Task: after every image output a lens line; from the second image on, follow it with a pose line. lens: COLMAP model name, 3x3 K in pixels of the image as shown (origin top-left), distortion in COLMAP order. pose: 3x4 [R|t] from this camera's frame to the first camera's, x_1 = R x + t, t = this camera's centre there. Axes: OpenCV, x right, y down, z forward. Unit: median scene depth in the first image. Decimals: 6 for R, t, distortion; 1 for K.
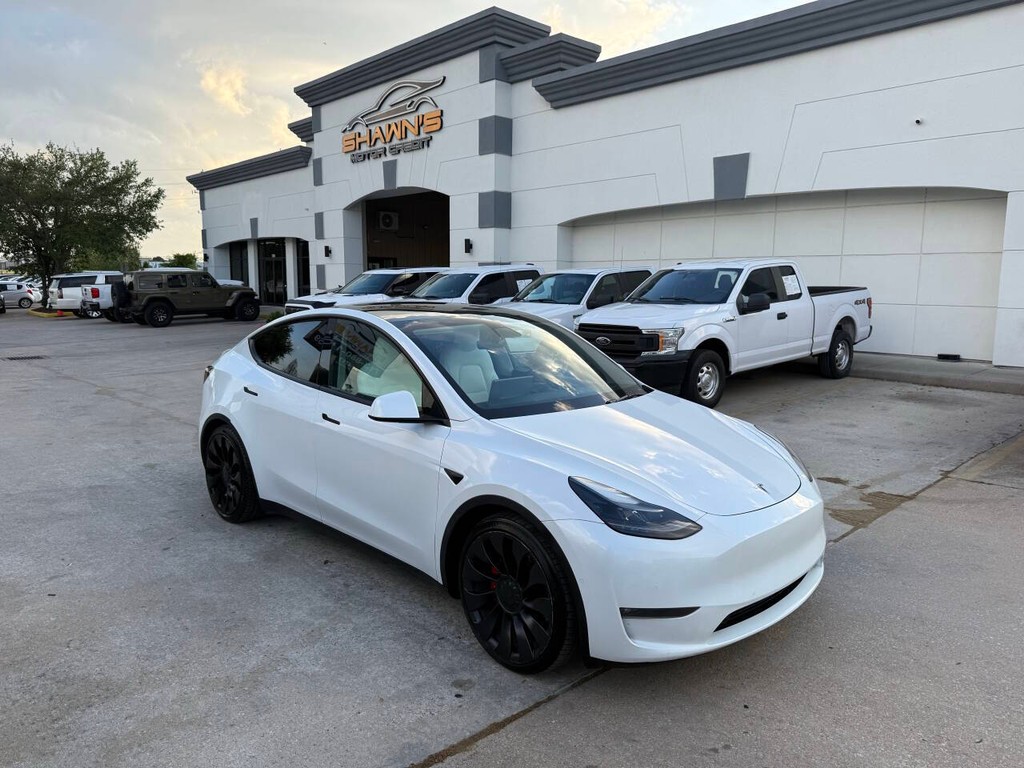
lens RADIAL K [[718.9, 0, 510.6], [0, 718.9, 377.3], [0, 0, 1]] dist [0.049570, -0.060854]
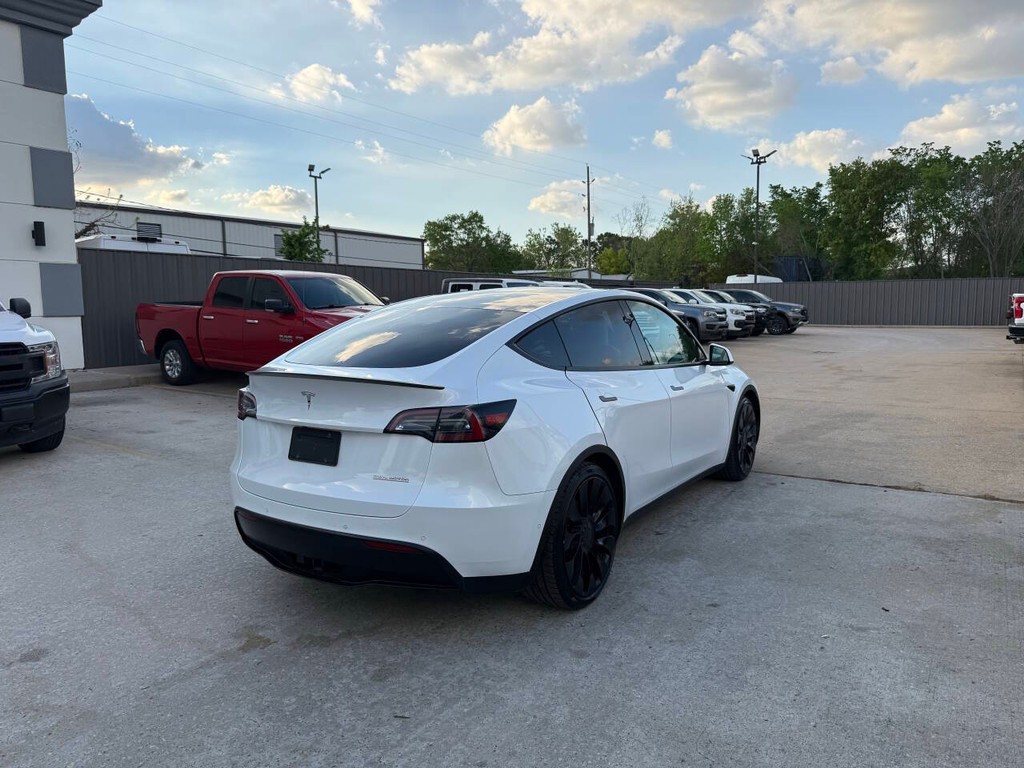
lens RADIAL K [[717.0, 0, 510.3], [0, 717.0, 385.5], [0, 0, 1]] dist [0.063354, -0.088852]
pose [[-0.214383, -0.112699, 0.970226, -0.549954], [0.137188, 0.980000, 0.144148, -0.060851], [-0.967067, 0.164006, -0.194635, 0.636488]]
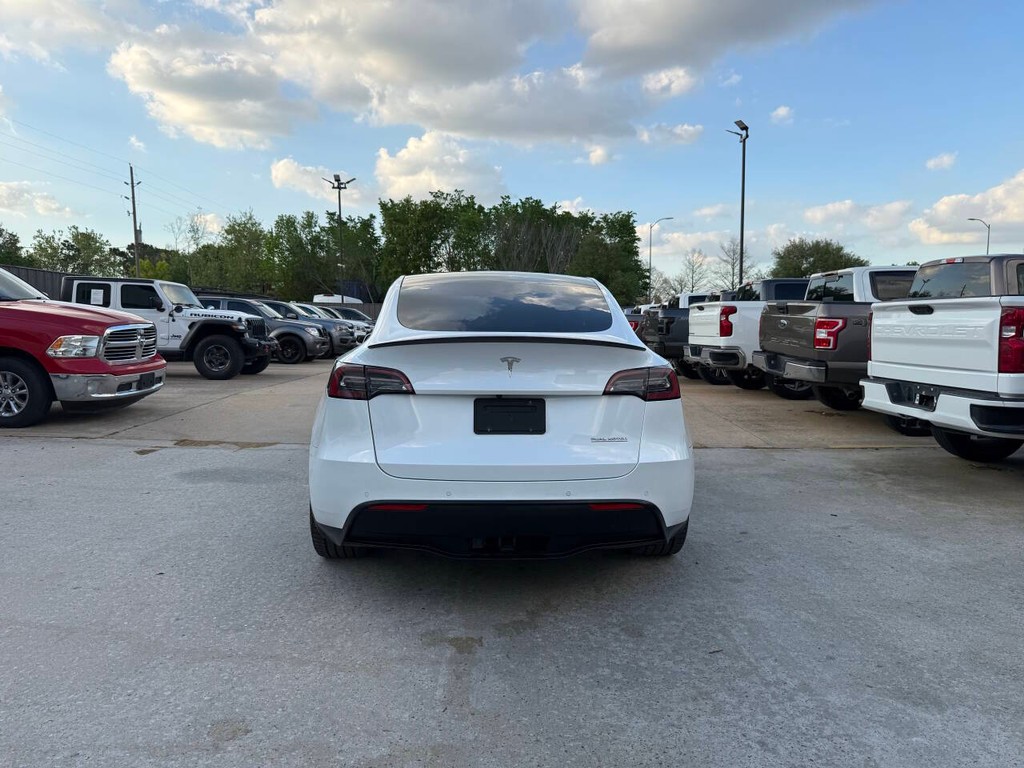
lens RADIAL K [[714.4, 0, 509.5], [0, 714.4, 387.0], [0, 0, 1]] dist [0.057868, -0.074572]
pose [[-0.741321, -0.068955, 0.667599, -0.413986], [0.074856, 0.980007, 0.184345, -0.067230], [-0.666963, 0.186633, -0.721338, 0.886296]]
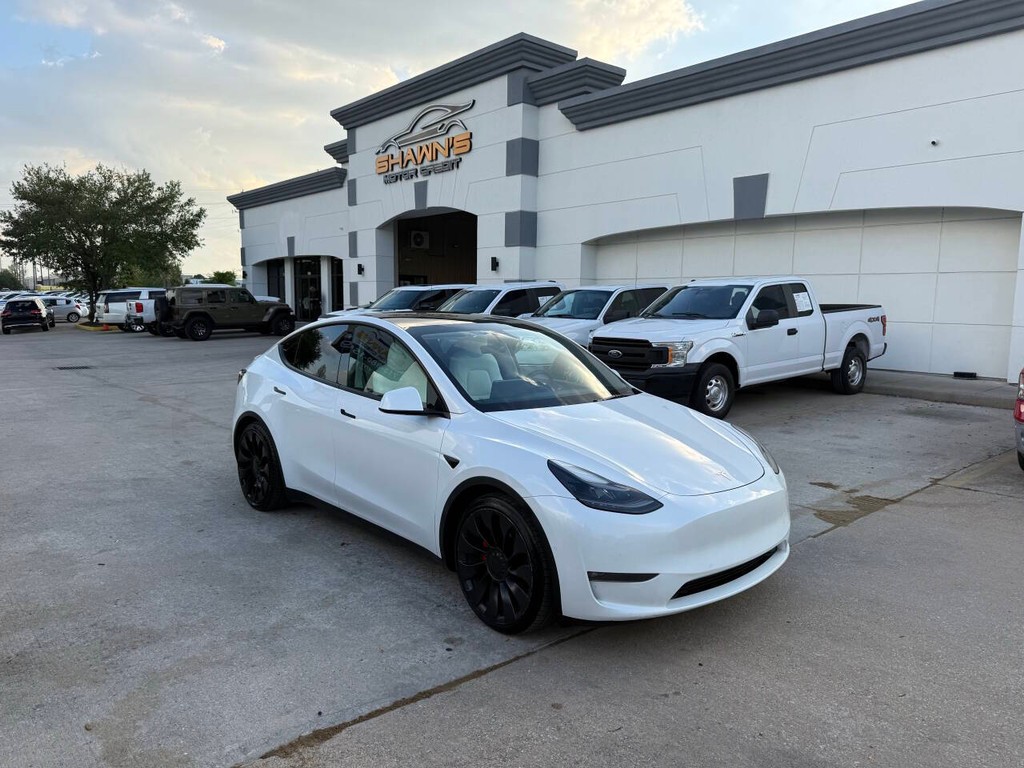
lens RADIAL K [[717.0, 0, 510.3], [0, 717.0, 385.5], [0, 0, 1]] dist [0.063354, -0.088852]
pose [[0.998970, 0.011365, -0.043940, 0.021955], [-0.012005, 0.999825, -0.014324, 0.011674], [0.043770, 0.014836, 0.998931, -0.044693]]
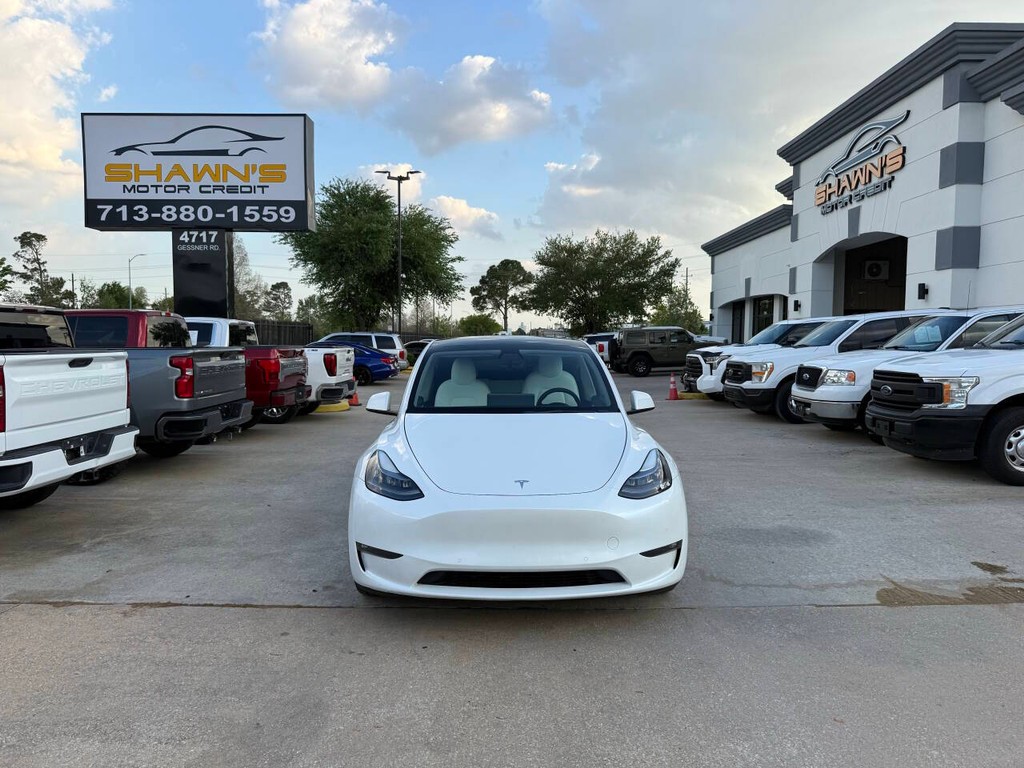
lens RADIAL K [[714.4, 0, 509.5], [0, 714.4, 387.0], [0, 0, 1]] dist [0.057868, -0.074572]
pose [[0.730012, 0.038055, -0.682374, 0.374927], [-0.085093, 0.995740, -0.035504, 0.014232], [0.678117, 0.083984, 0.730140, 0.051799]]
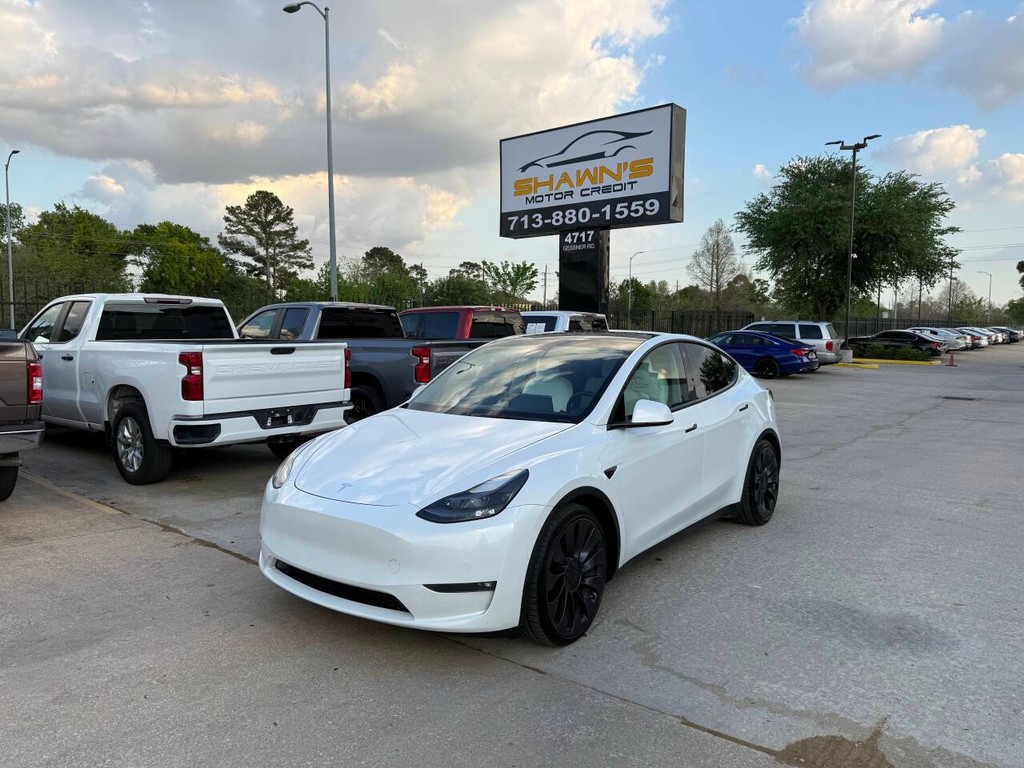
lens RADIAL K [[719.8, 0, 510.8], [0, 719.8, 367.4], [0, 0, 1]] dist [0.043952, -0.048304]
pose [[0.132964, 0.046062, -0.990050, 0.500796], [-0.128249, 0.991321, 0.028897, -0.031402], [0.982788, 0.123130, 0.137718, 0.368613]]
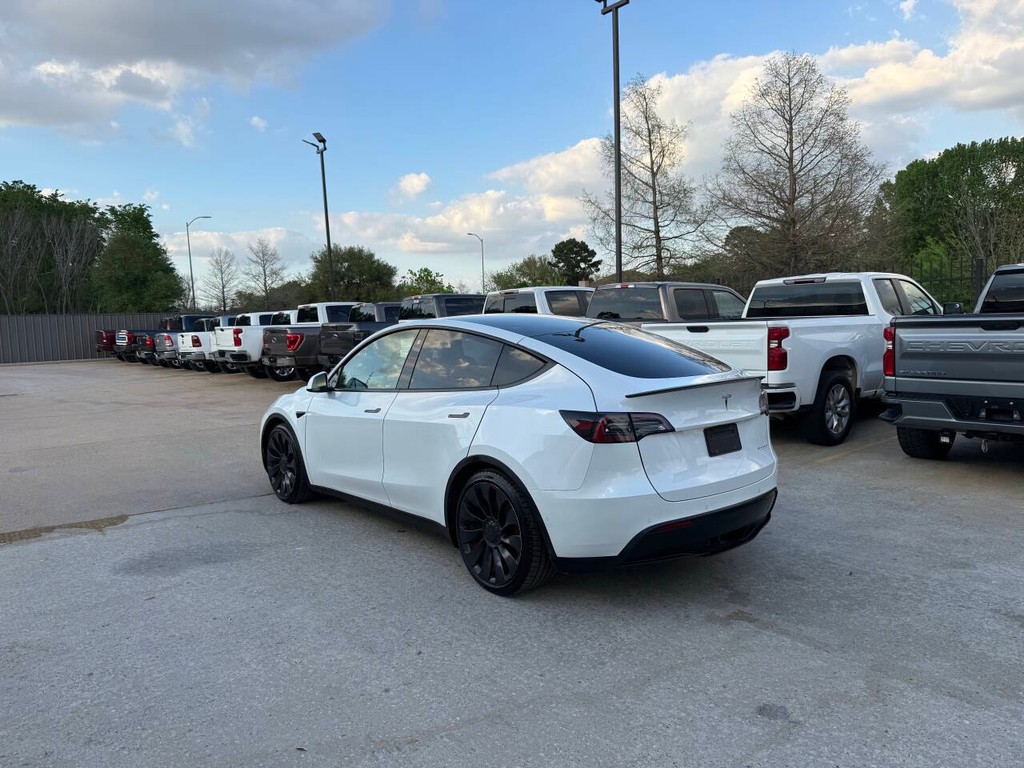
lens RADIAL K [[718.9, 0, 510.6], [0, 718.9, 377.3], [0, 0, 1]] dist [0.049570, -0.060854]
pose [[-0.996550, 0.016992, 0.081233, -0.120840], [0.033709, 0.977312, 0.209106, -0.121838], [-0.075837, 0.211123, -0.974513, 1.066481]]
